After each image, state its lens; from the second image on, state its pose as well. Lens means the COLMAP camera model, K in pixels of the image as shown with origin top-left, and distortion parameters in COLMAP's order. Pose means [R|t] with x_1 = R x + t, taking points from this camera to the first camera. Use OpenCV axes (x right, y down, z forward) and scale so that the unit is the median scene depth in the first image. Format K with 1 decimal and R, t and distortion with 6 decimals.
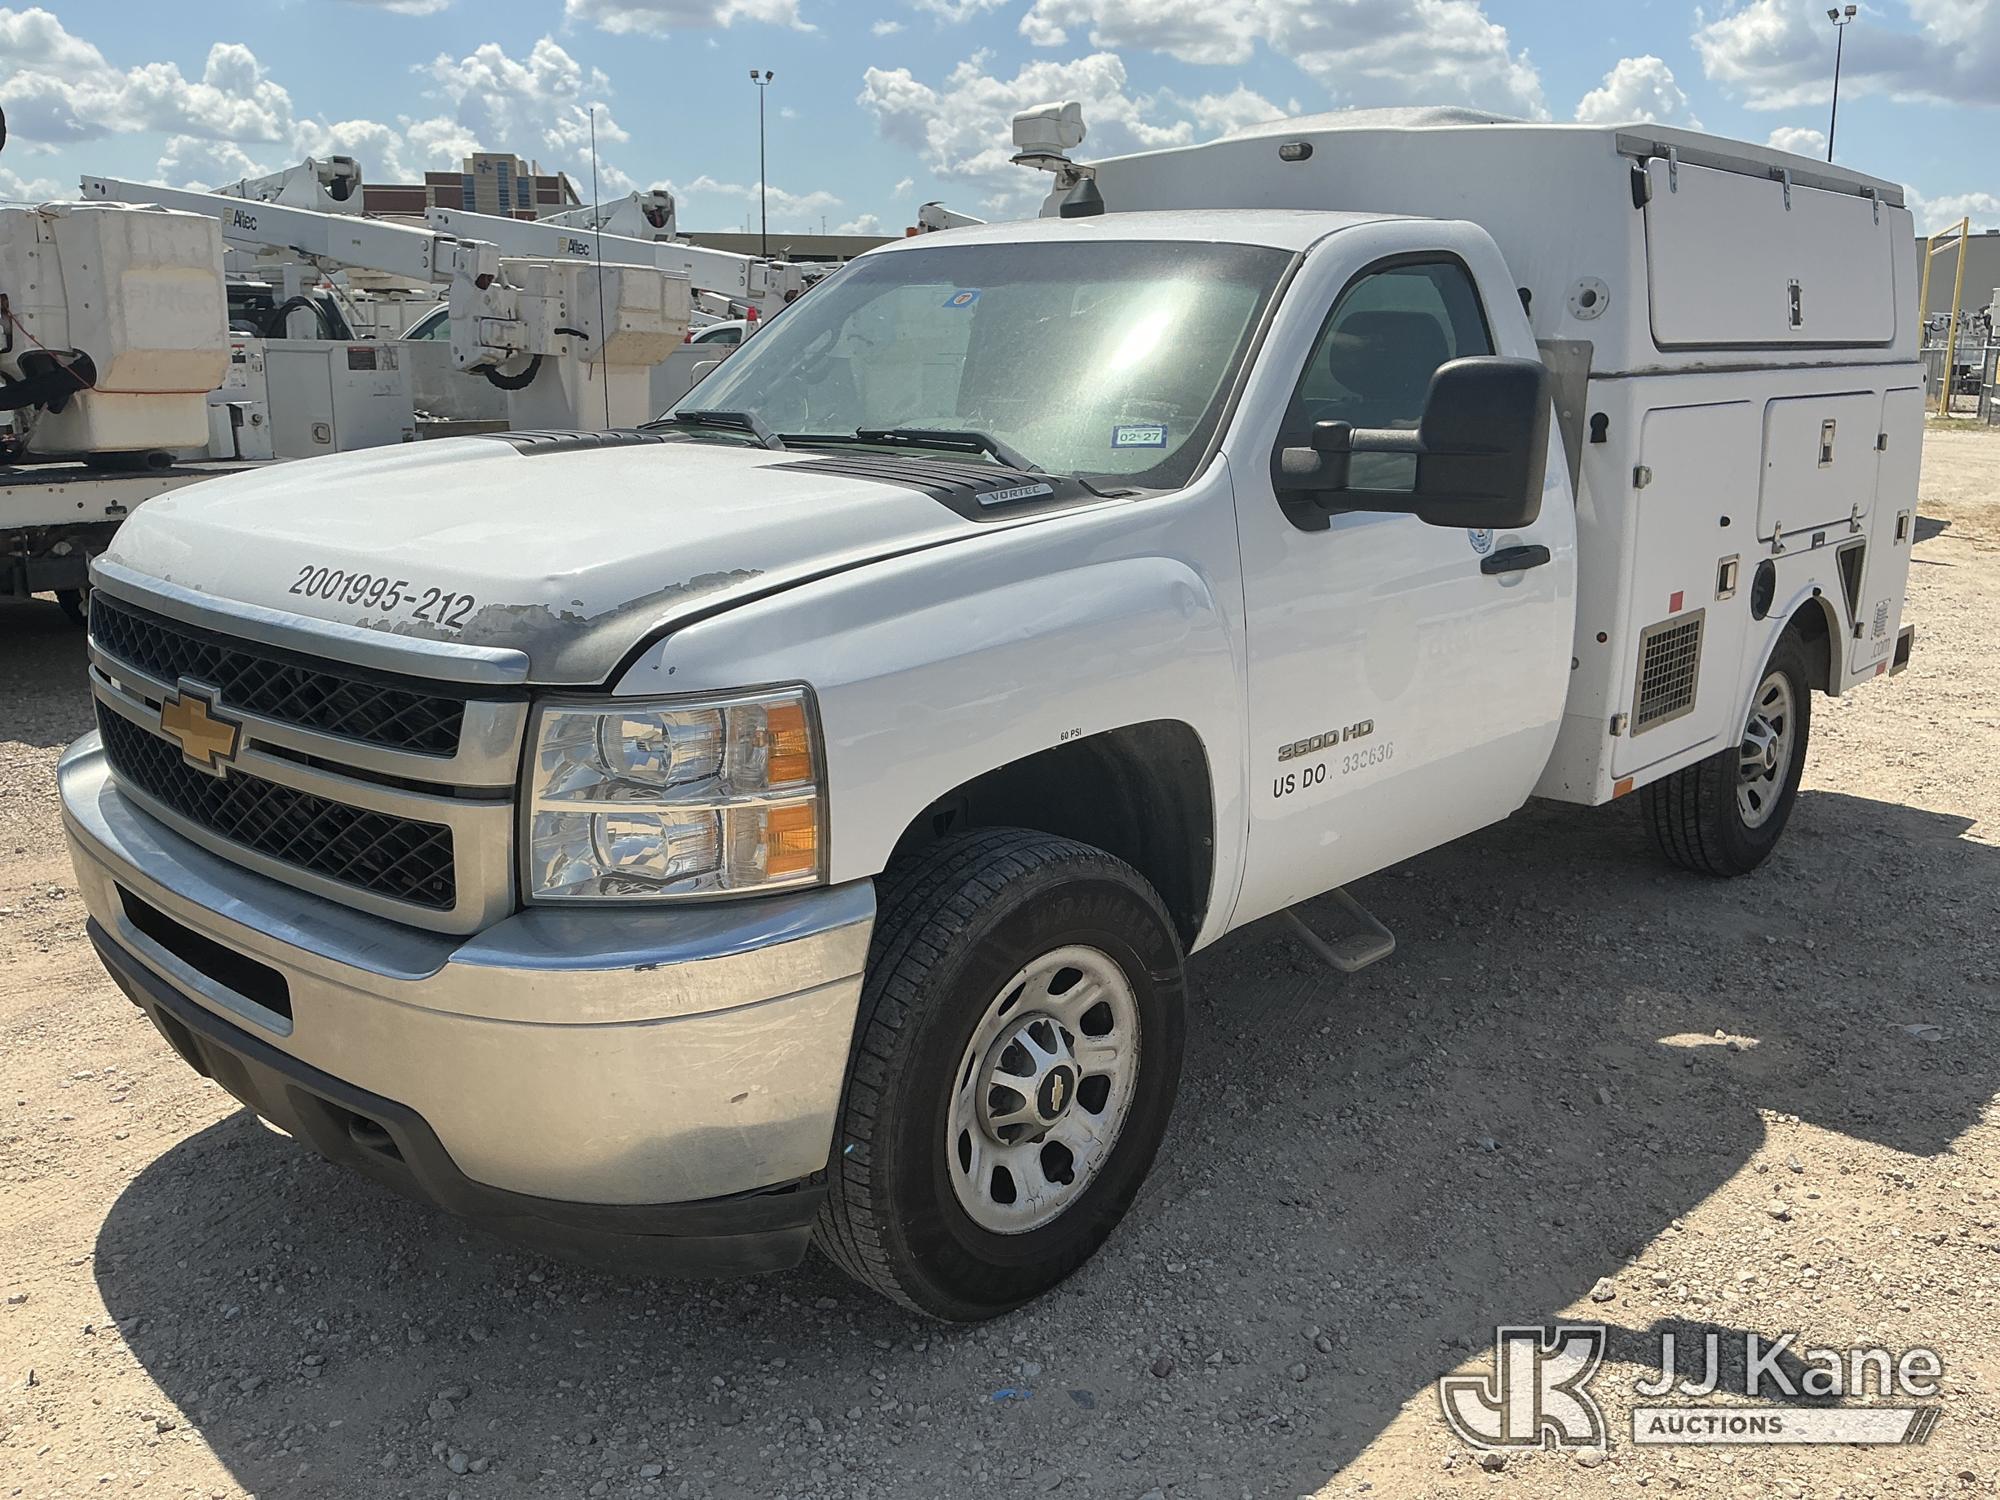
lens RADIAL K [[1663.7, 0, 997.5], [0, 1663.7, 769.9], [0, 0, 1]] dist [0.036491, -0.011546]
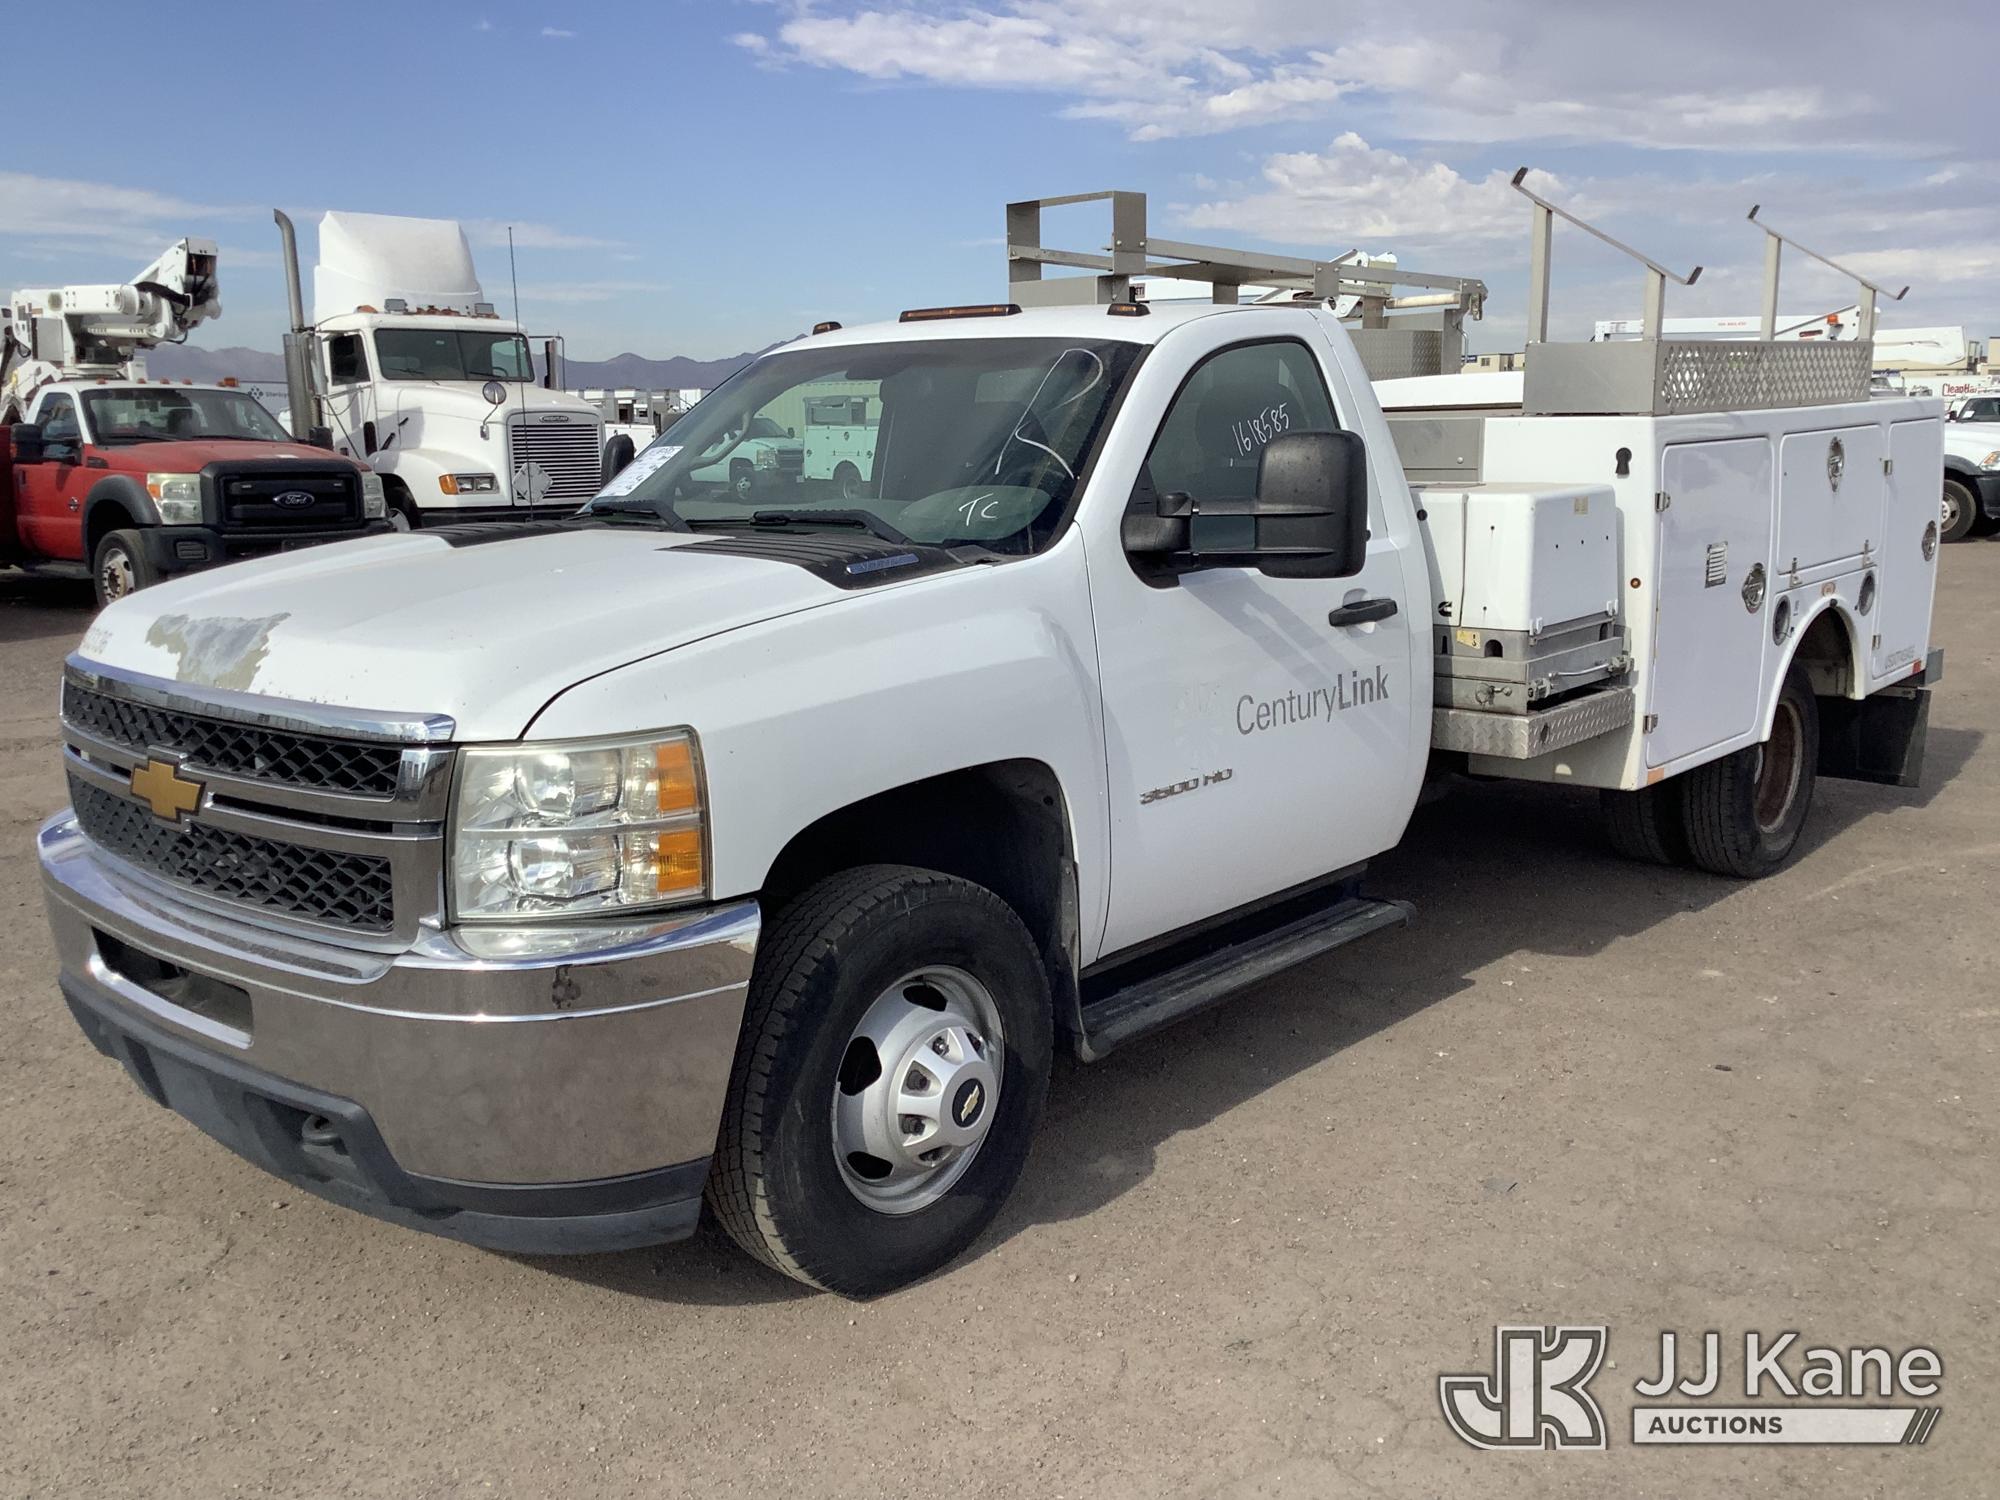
lens RADIAL K [[1815.4, 0, 1006.9], [0, 1815.4, 767.3], [0, 0, 1]] dist [0.028840, 0.000000]
pose [[0.999504, -0.030378, 0.008244, 0.084253], [0.030815, 0.997753, -0.059492, 0.051399], [-0.006419, 0.059717, 0.998195, -0.242168]]
